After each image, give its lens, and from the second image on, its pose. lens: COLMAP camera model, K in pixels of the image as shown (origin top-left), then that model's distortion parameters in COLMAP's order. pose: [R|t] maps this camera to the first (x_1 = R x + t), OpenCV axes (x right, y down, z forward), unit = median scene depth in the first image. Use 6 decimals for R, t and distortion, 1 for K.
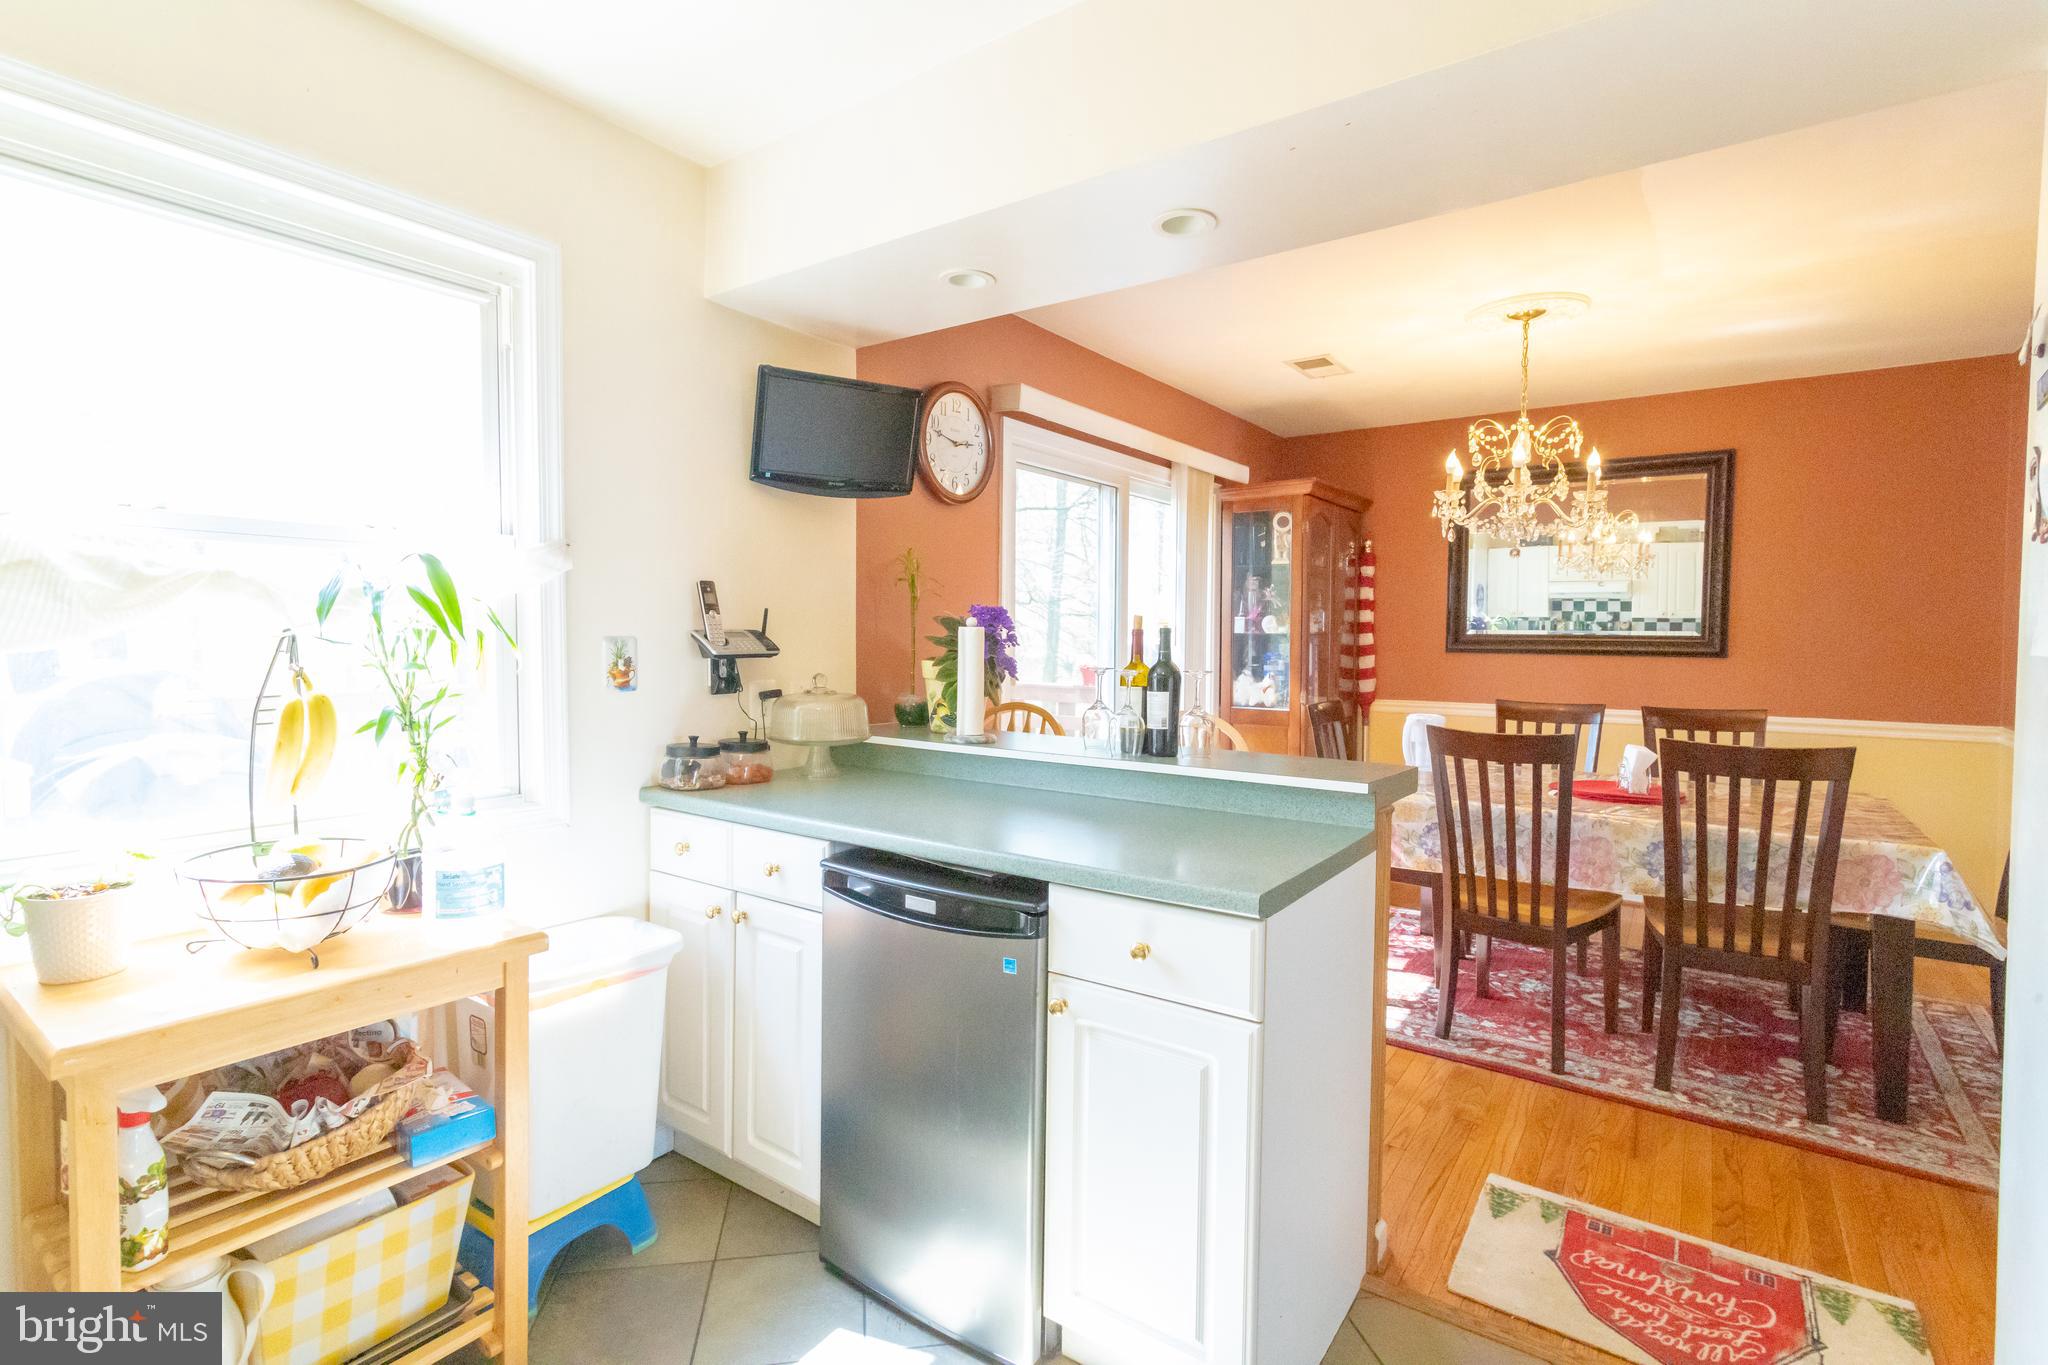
lens RADIAL K [[965.5, 0, 1024.9], [0, 965.5, 675.4], [0, 0, 1]] dist [-0.002769, 0.002526]
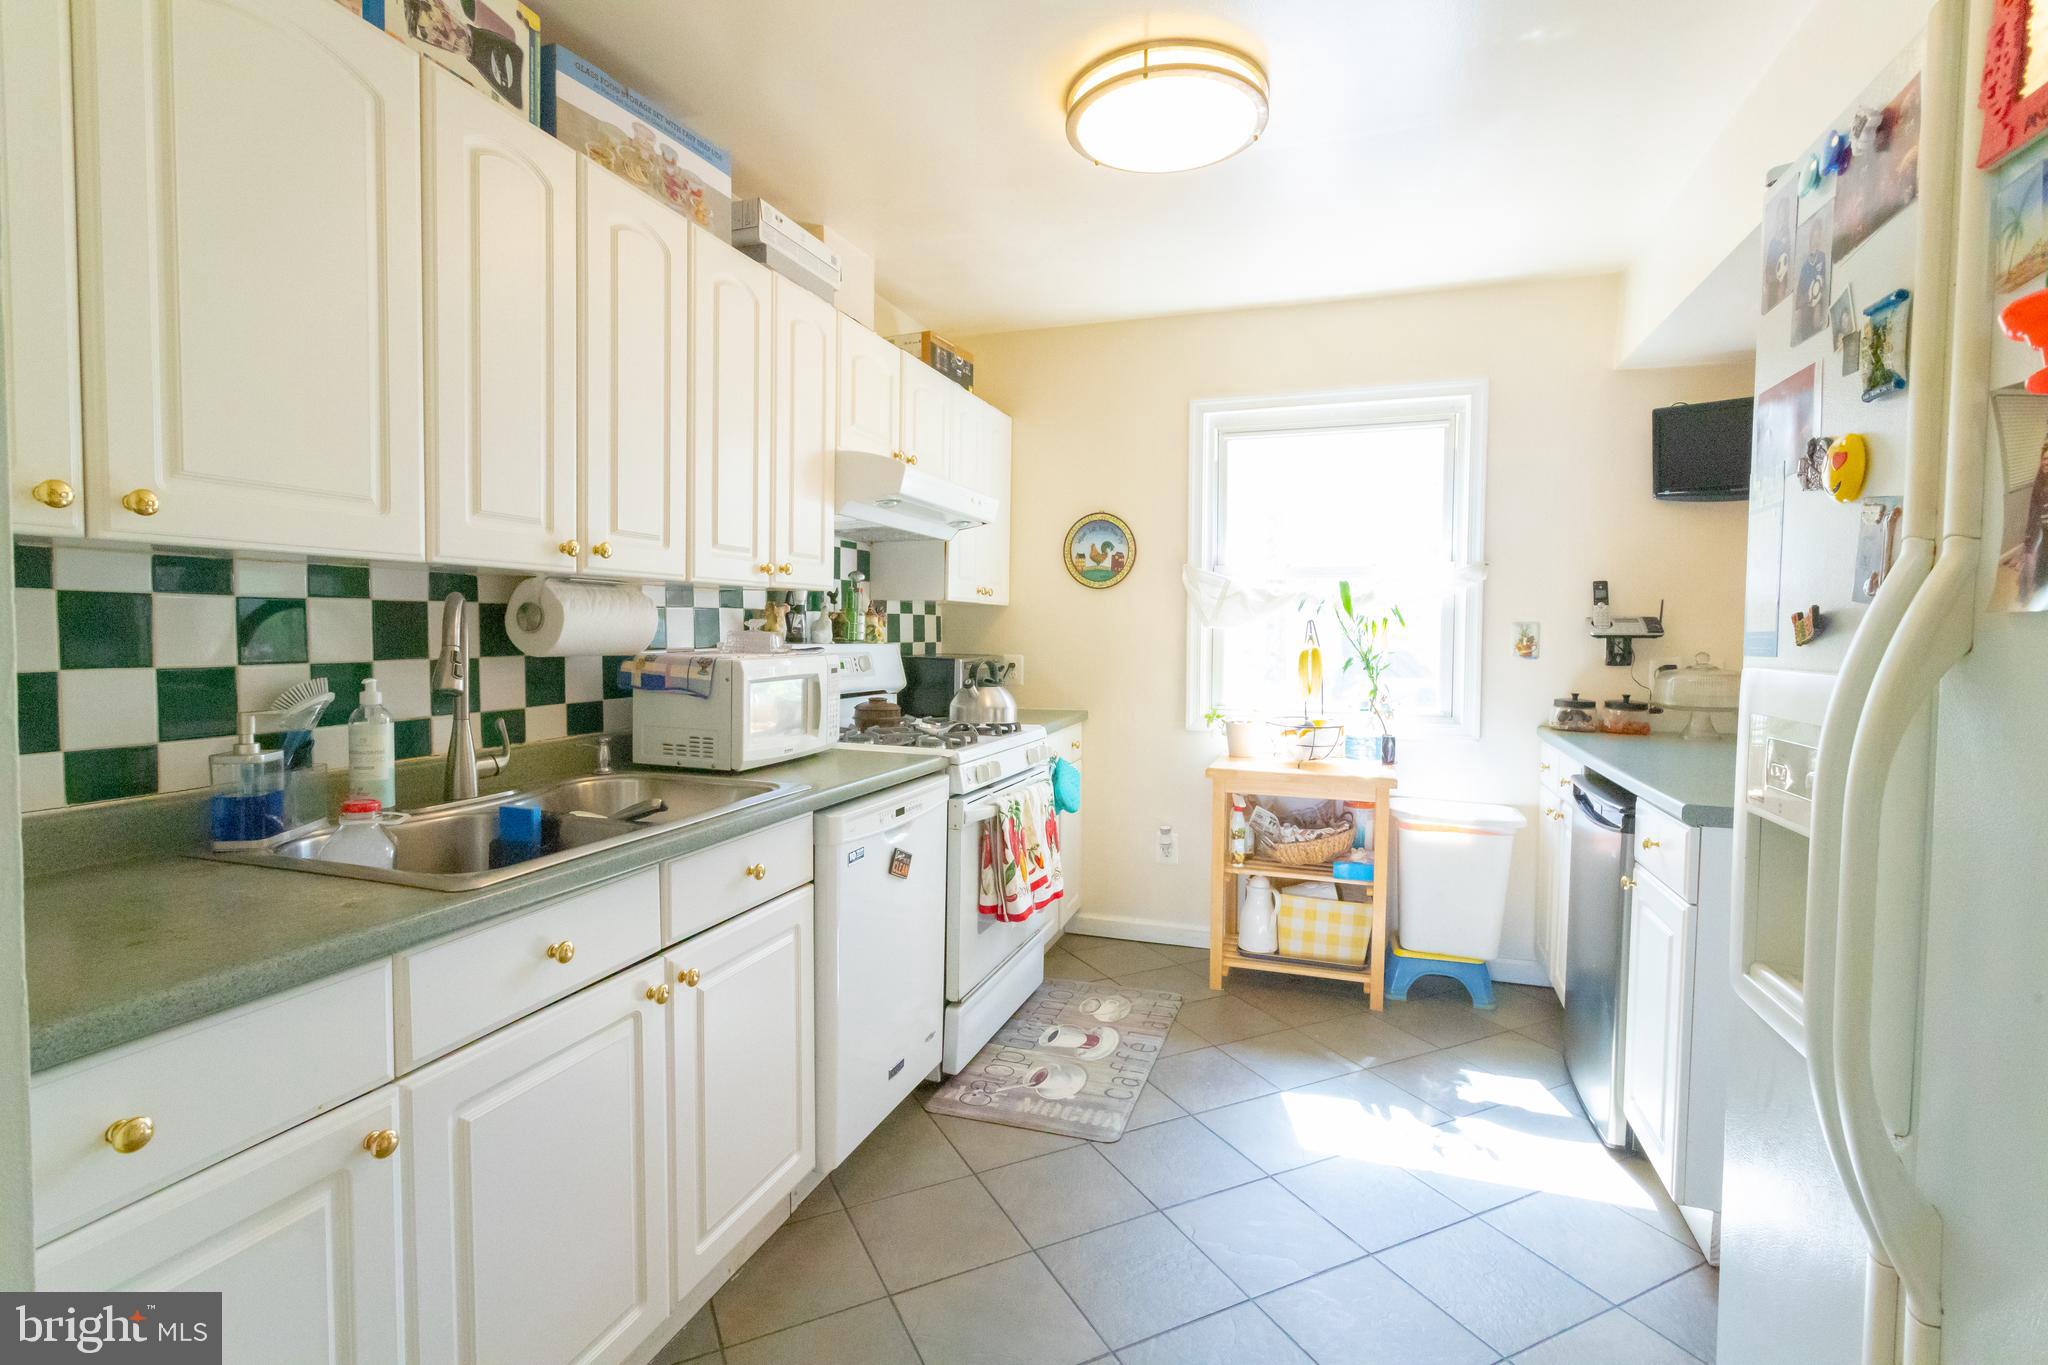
lens RADIAL K [[965.5, 0, 1019.8], [0, 965.5, 674.7], [0, 0, 1]] dist [-0.002769, 0.002526]
pose [[0.278401, 0.037670, -0.959726, 0.569073], [-0.043690, 0.998693, 0.026526, 0.025378], [0.959471, 0.034546, 0.279683, -0.118403]]
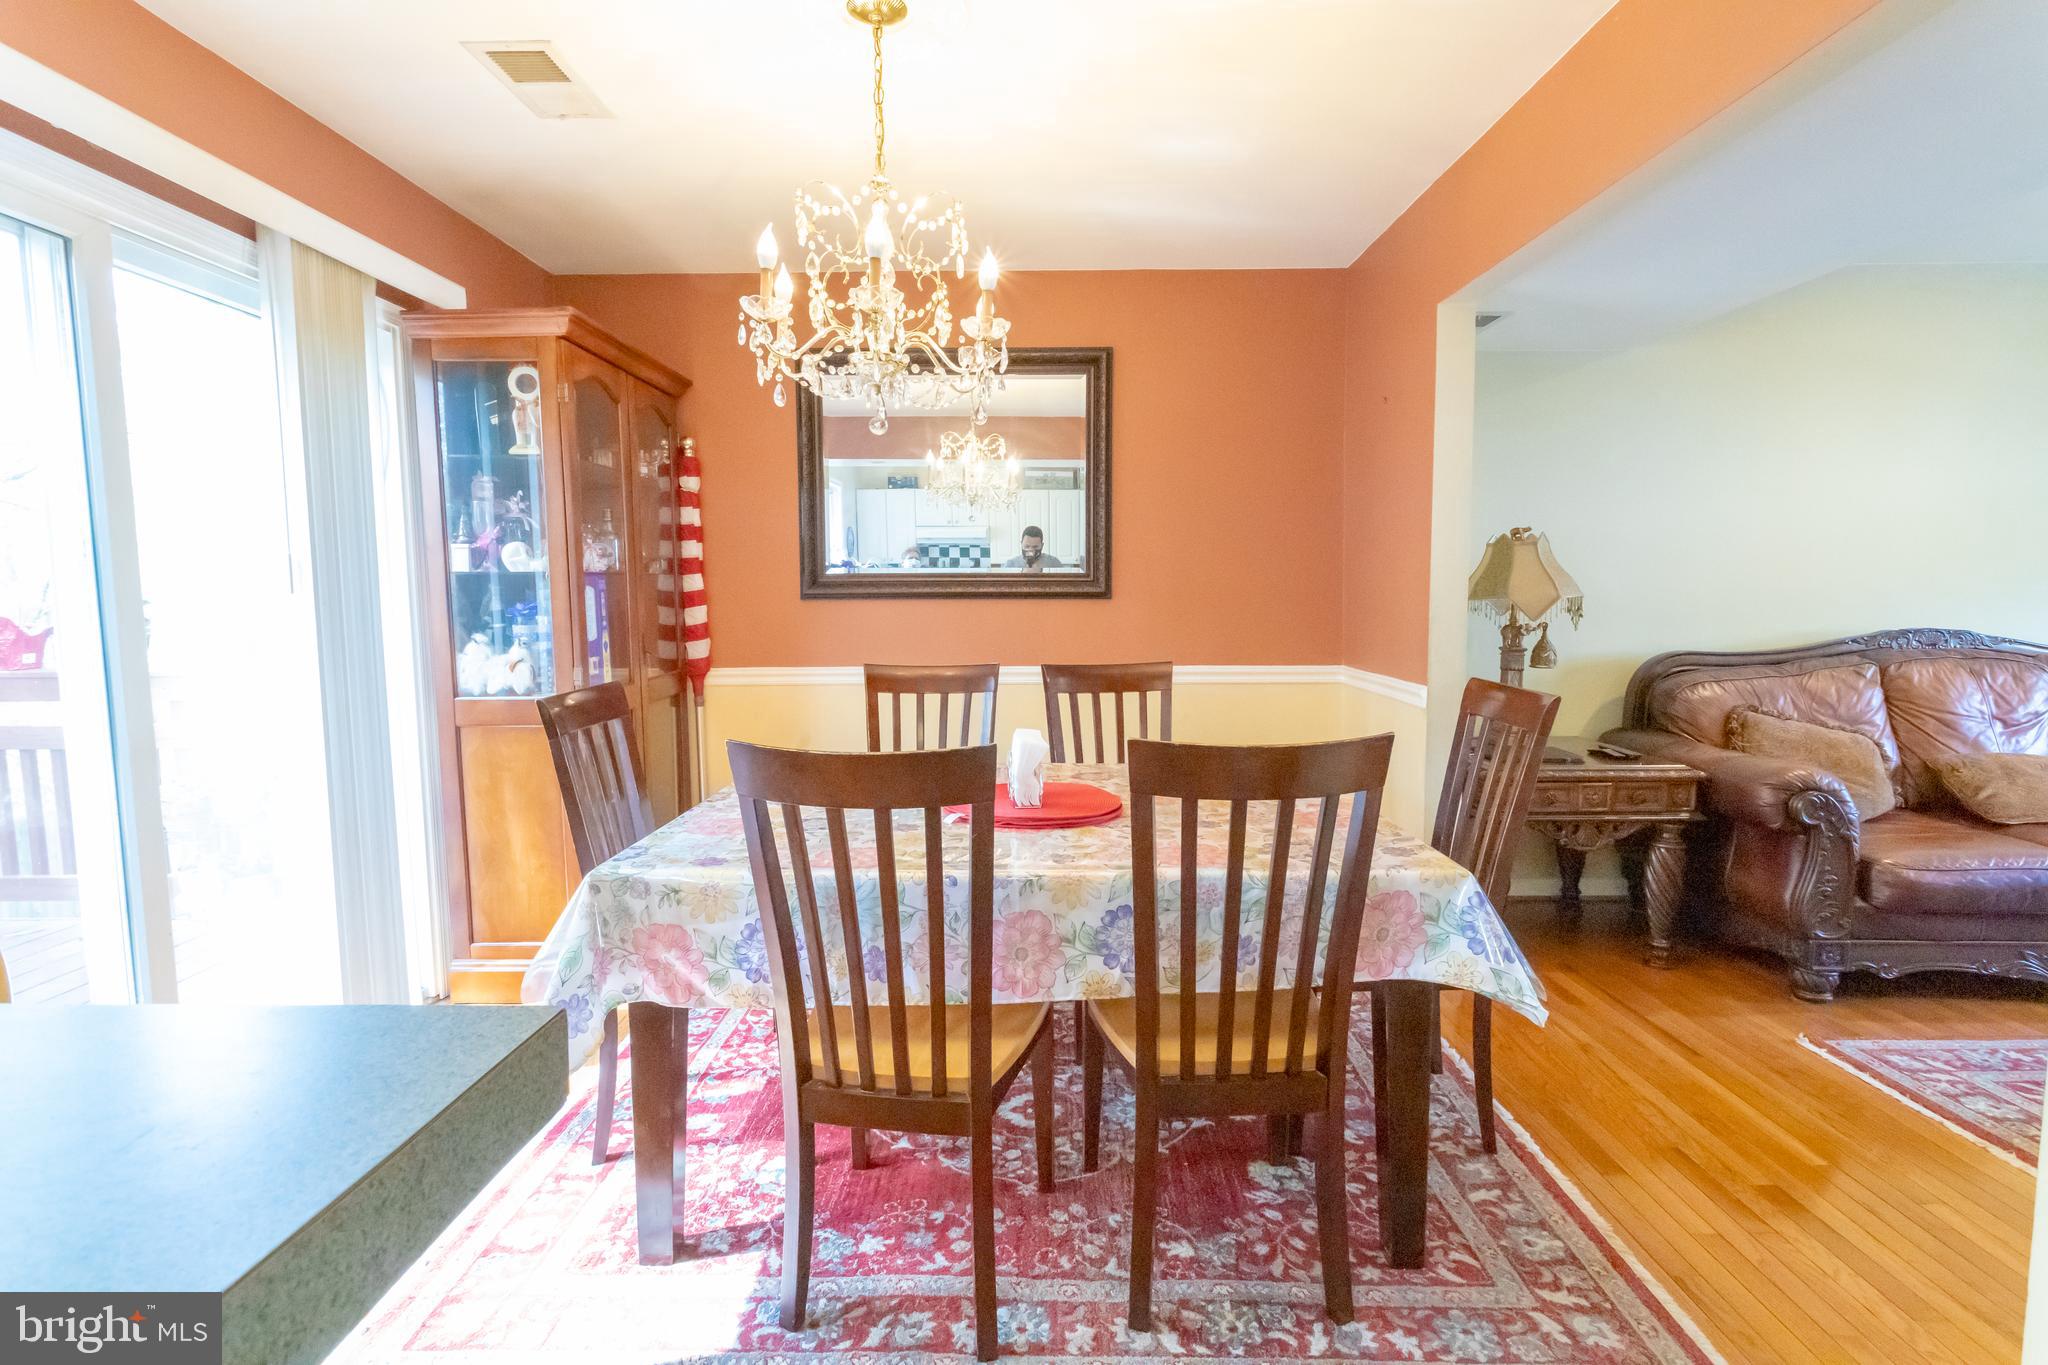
lens RADIAL K [[965.5, 0, 1009.9], [0, 965.5, 681.4], [0, 0, 1]] dist [-0.002769, 0.002526]
pose [[0.827674, -0.064879, 0.557447, 0.256999], [0.035237, 0.997343, 0.063759, -0.004593], [-0.560102, -0.033129, 0.827761, 0.502648]]
